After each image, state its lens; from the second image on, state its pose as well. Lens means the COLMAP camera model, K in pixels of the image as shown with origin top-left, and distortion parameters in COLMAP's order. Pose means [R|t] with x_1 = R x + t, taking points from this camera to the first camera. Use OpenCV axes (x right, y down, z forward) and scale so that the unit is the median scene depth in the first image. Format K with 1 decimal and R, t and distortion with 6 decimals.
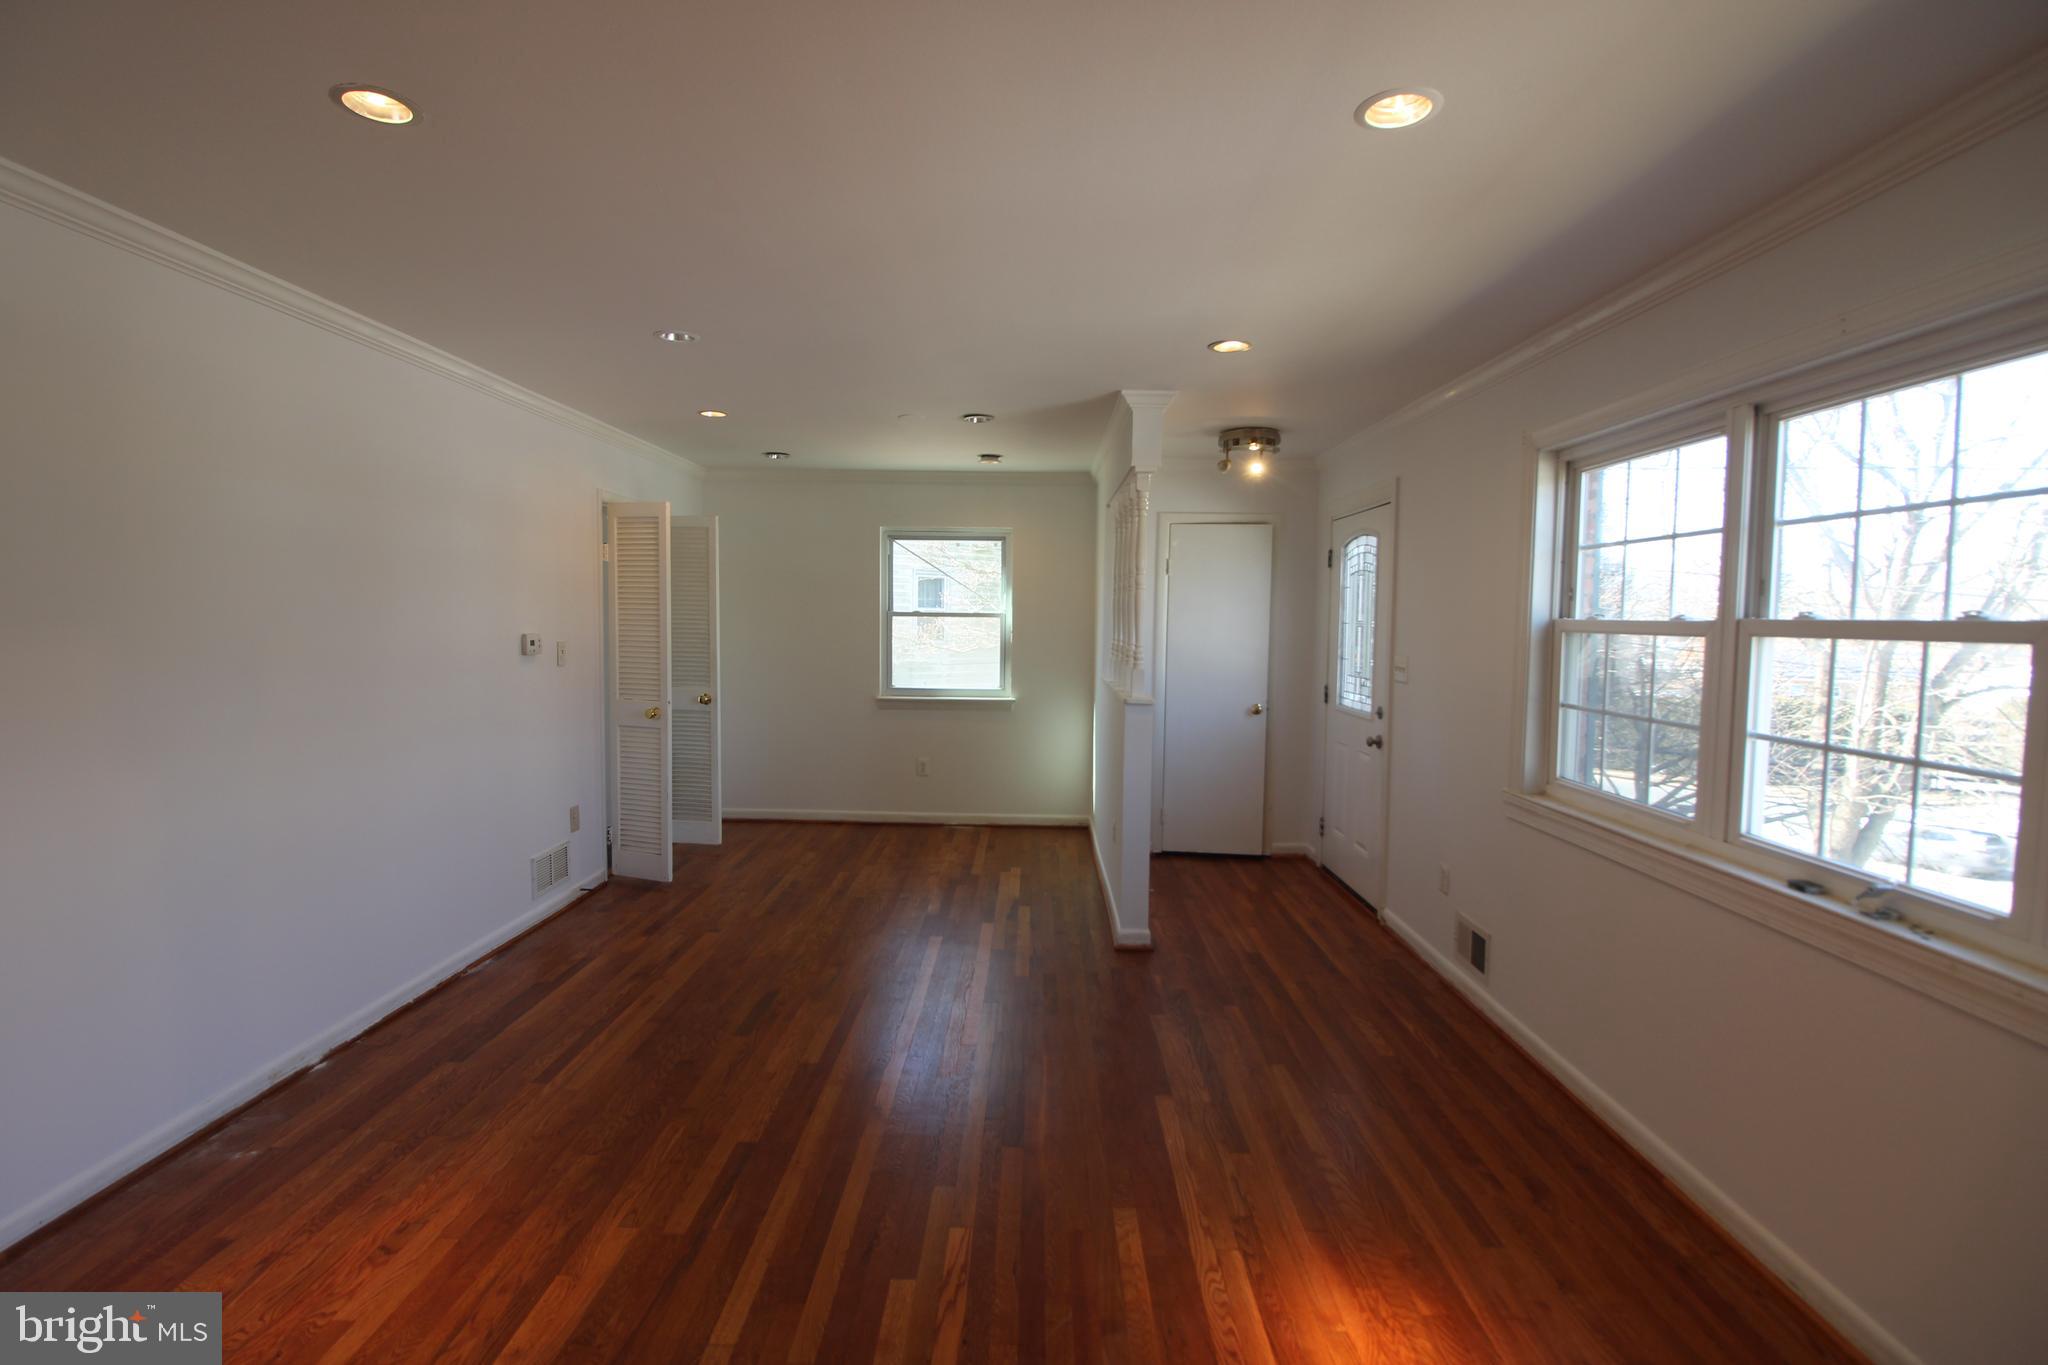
lens RADIAL K [[941.2, 0, 1026.1], [0, 941.2, 674.1], [0, 0, 1]] dist [-0.003072, -0.008773]
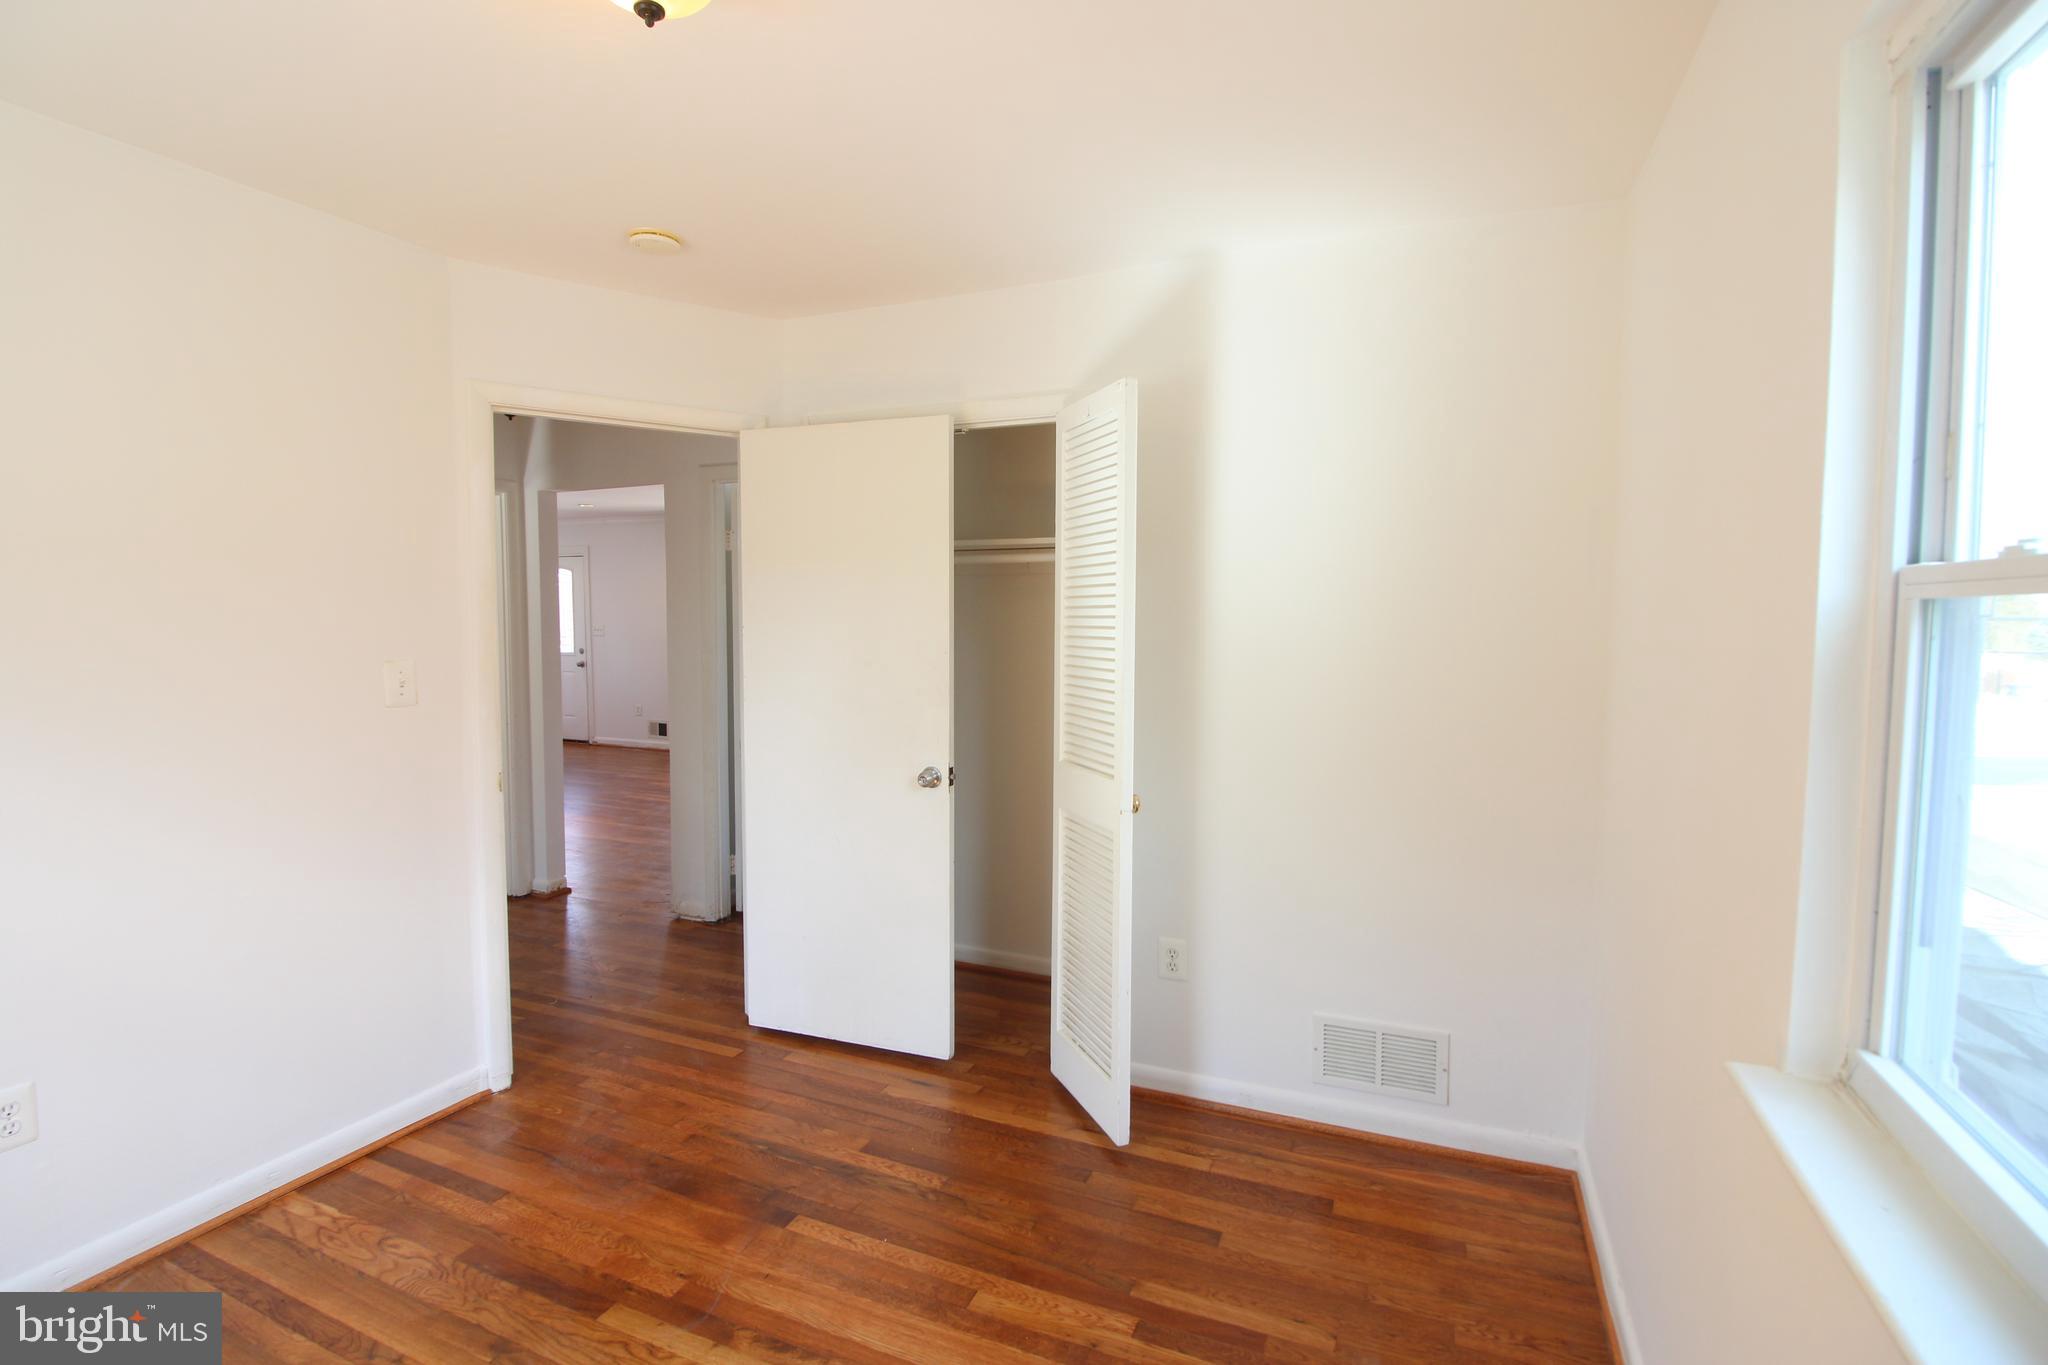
lens RADIAL K [[941.2, 0, 1024.1], [0, 941.2, 677.0], [0, 0, 1]] dist [-0.003072, -0.008773]
pose [[0.391687, -0.078573, 0.916737, -1.673576], [0.064869, 0.996226, 0.057670, 0.057232], [-0.917809, 0.036879, 0.395306, -1.095059]]
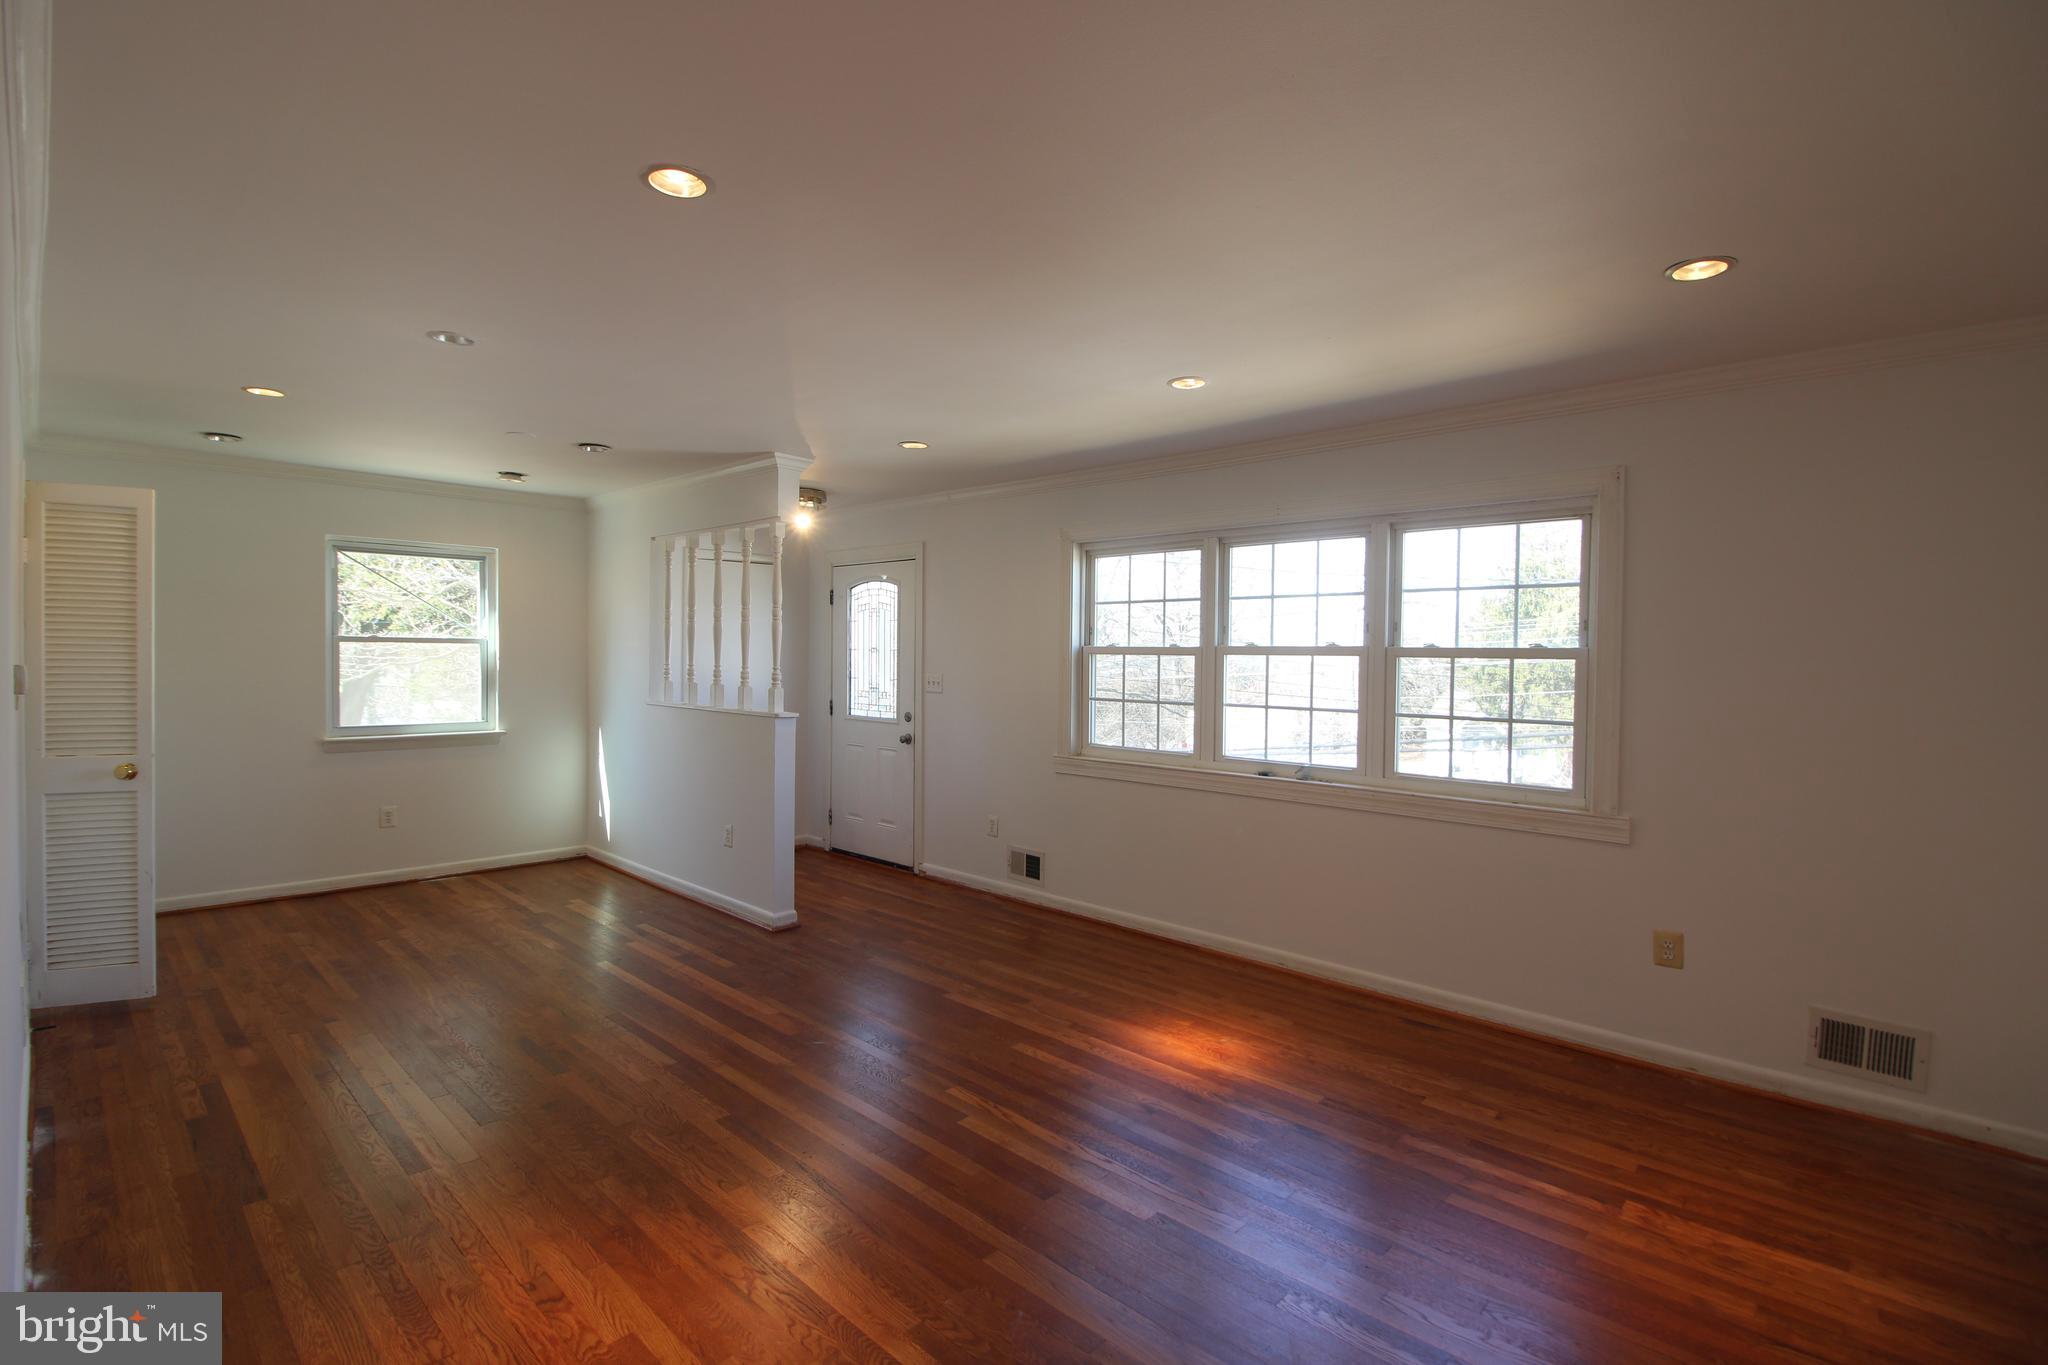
lens RADIAL K [[941.2, 0, 1017.3], [0, 941.2, 673.9], [0, 0, 1]] dist [-0.003072, -0.008773]
pose [[0.679952, -0.019824, 0.732989, -0.666467], [0.041531, 0.999071, -0.011505, 0.003208], [-0.732079, 0.038264, 0.680144, -0.019216]]
